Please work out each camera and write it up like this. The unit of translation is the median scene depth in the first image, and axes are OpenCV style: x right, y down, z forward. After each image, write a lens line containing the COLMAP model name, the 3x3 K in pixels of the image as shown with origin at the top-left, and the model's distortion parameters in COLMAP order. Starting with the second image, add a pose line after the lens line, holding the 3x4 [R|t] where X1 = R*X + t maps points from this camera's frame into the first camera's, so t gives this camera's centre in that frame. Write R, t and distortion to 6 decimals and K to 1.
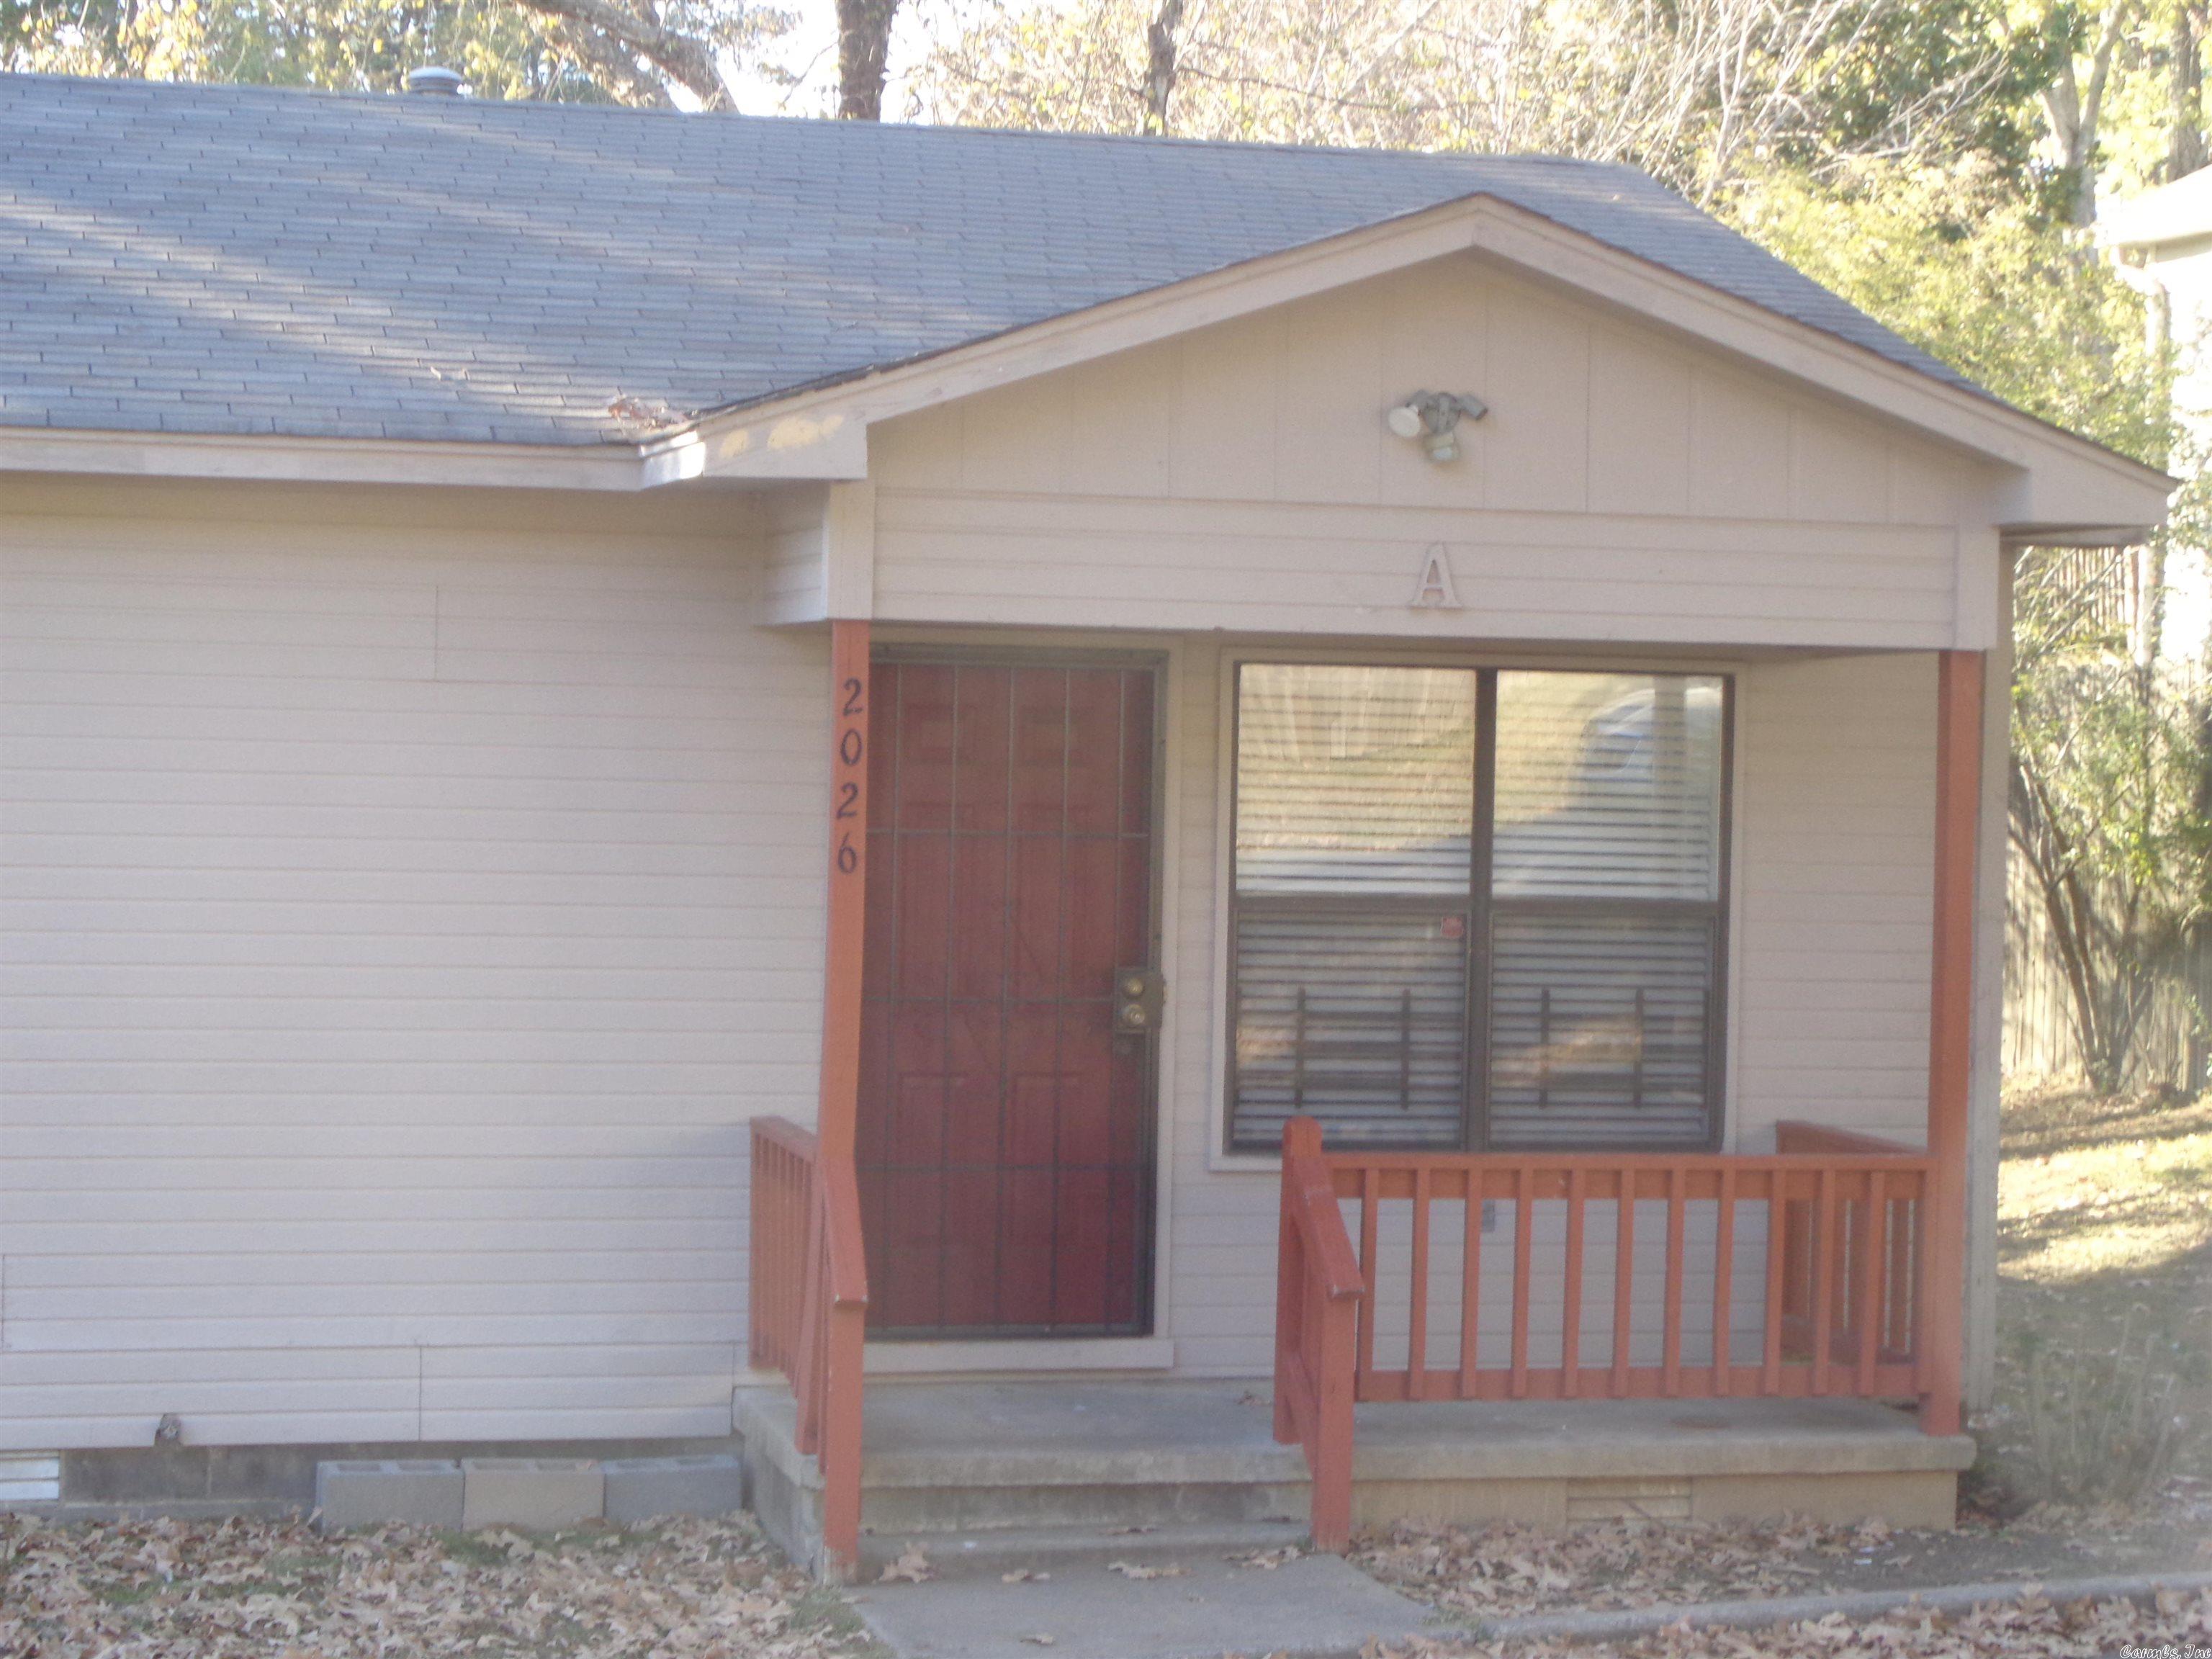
lens RADIAL K [[4786.1, 0, 1104.6], [0, 4786.1, 824.6], [0, 0, 1]] dist [-0.001754, 0.000000]
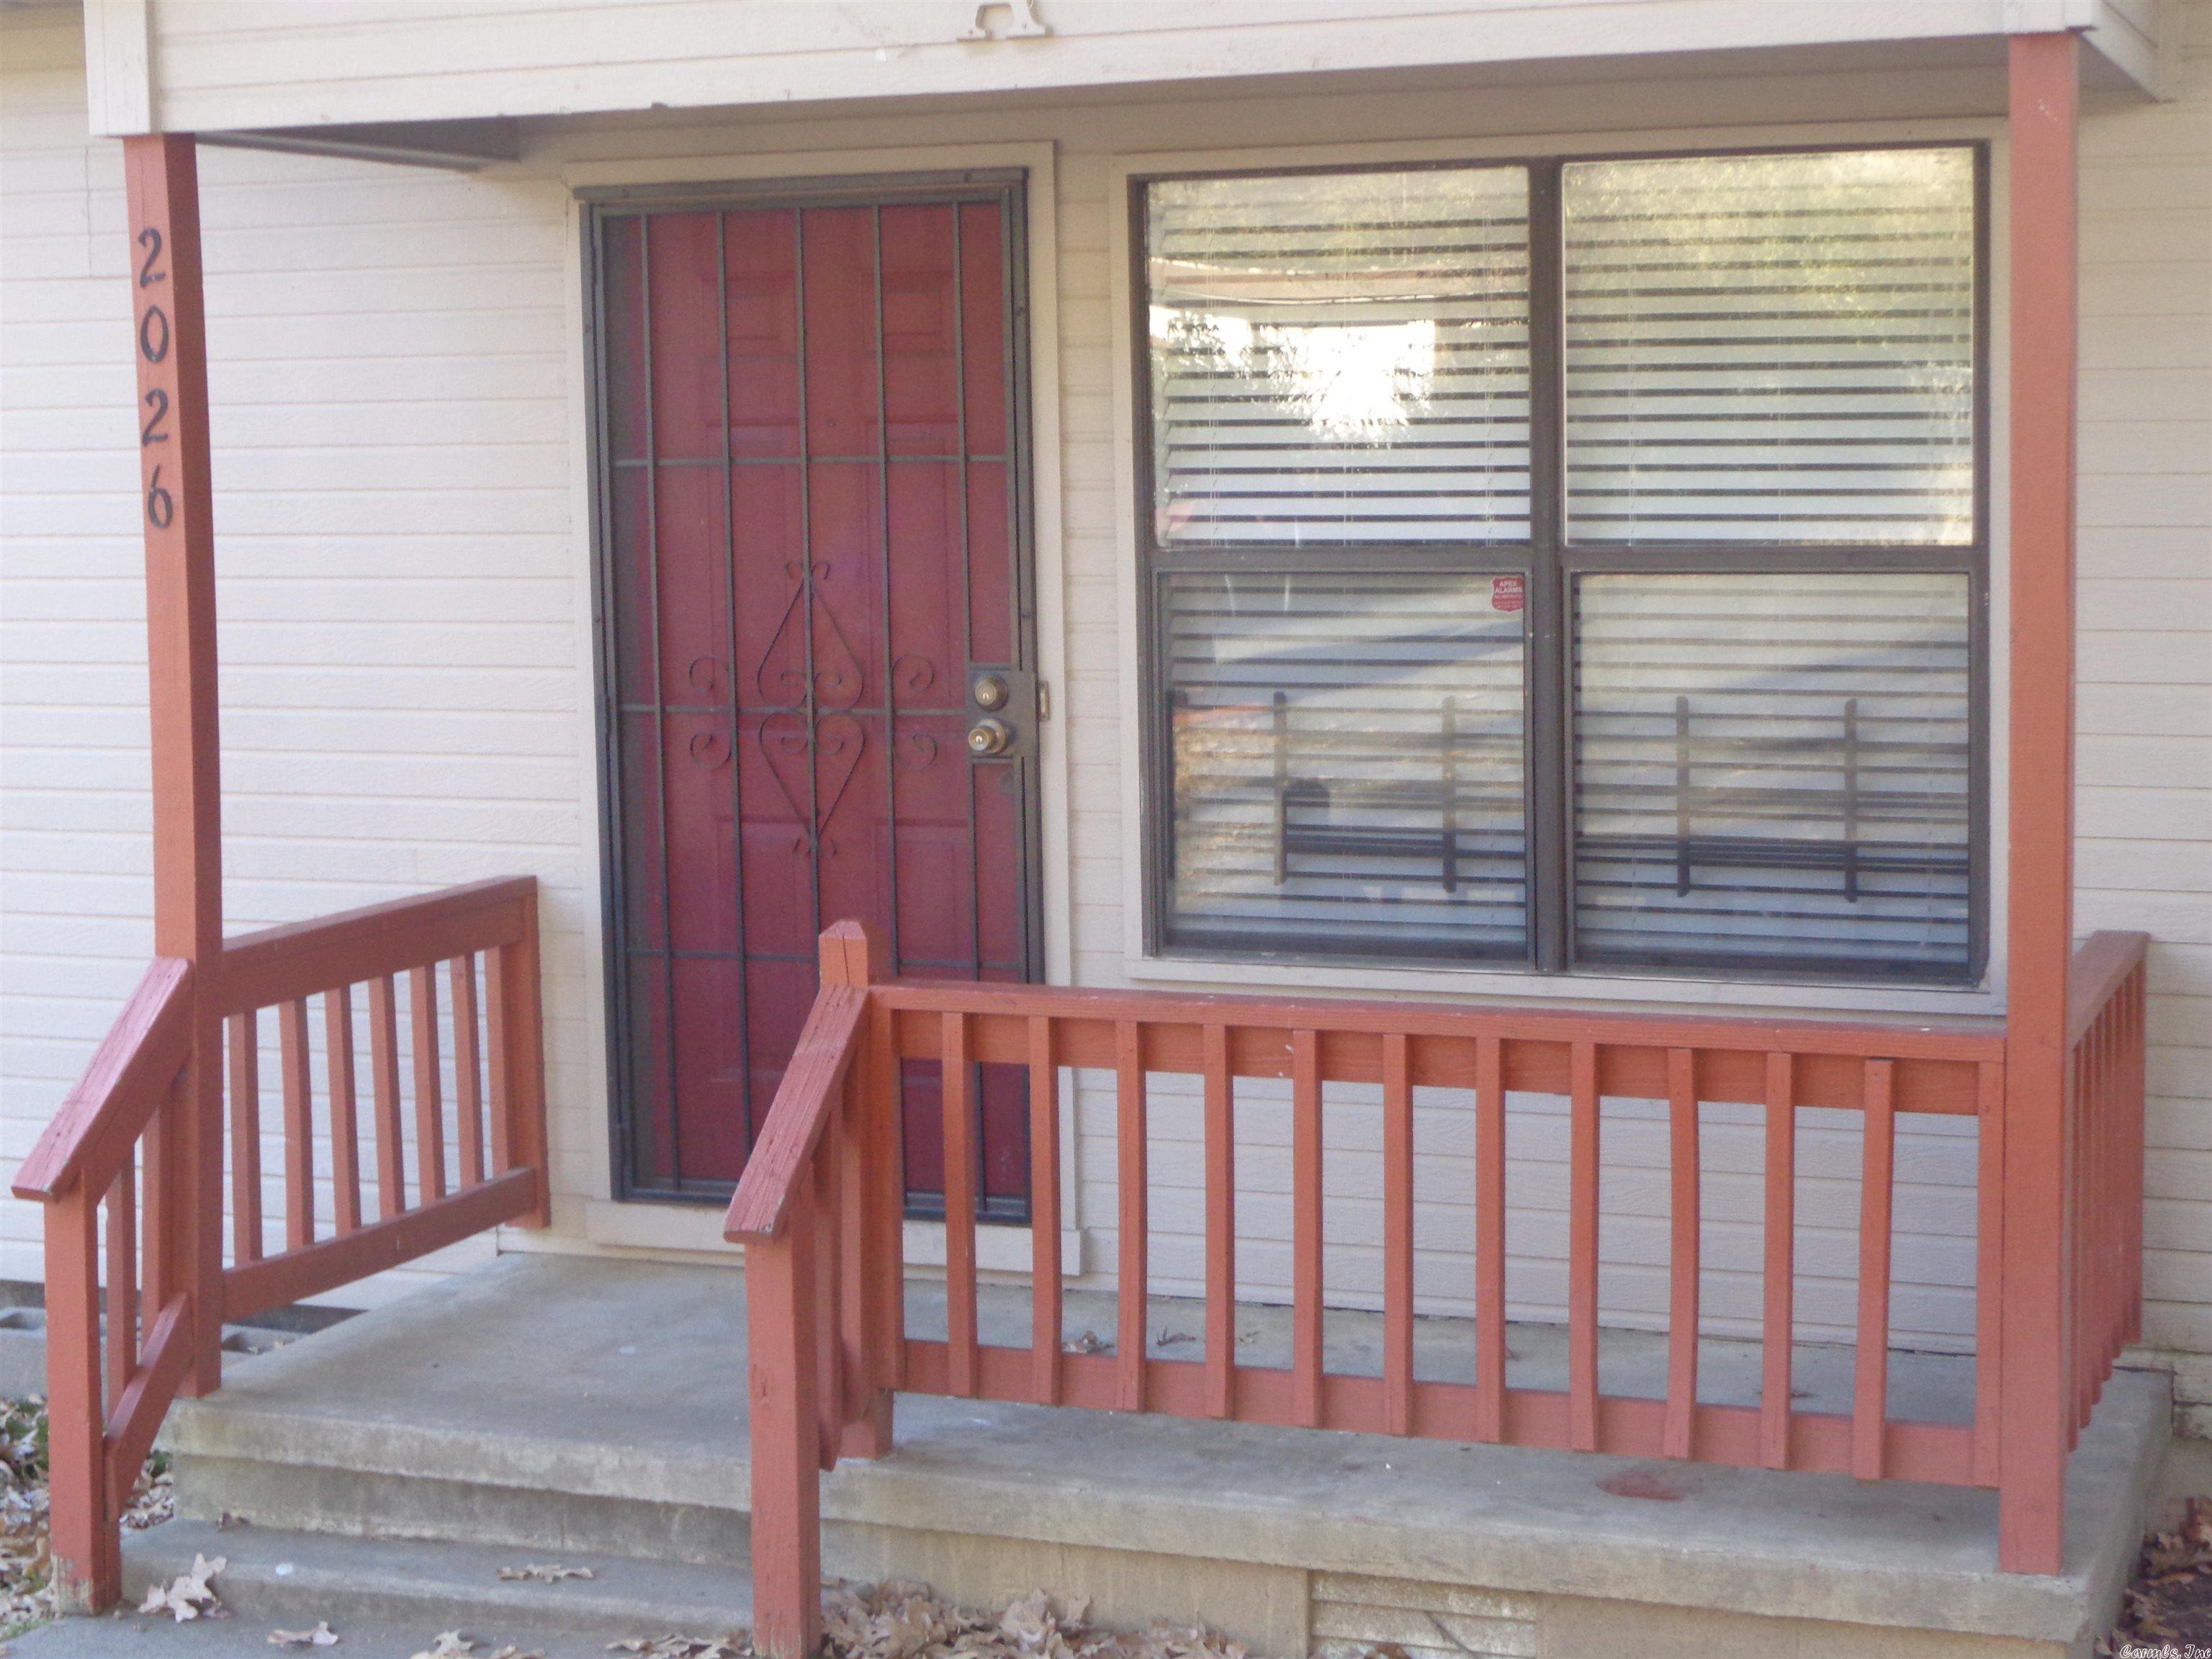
lens RADIAL K [[3761.1, 0, 1185.9], [0, 3761.1, 749.2], [0, 0, 1]] dist [-0.012074, 0.000000]
pose [[0.809532, 0.015361, -0.586875, 0.357060], [0.024072, 0.997949, 0.059324, 0.013018], [0.586583, -0.062152, 0.807501, 0.656858]]
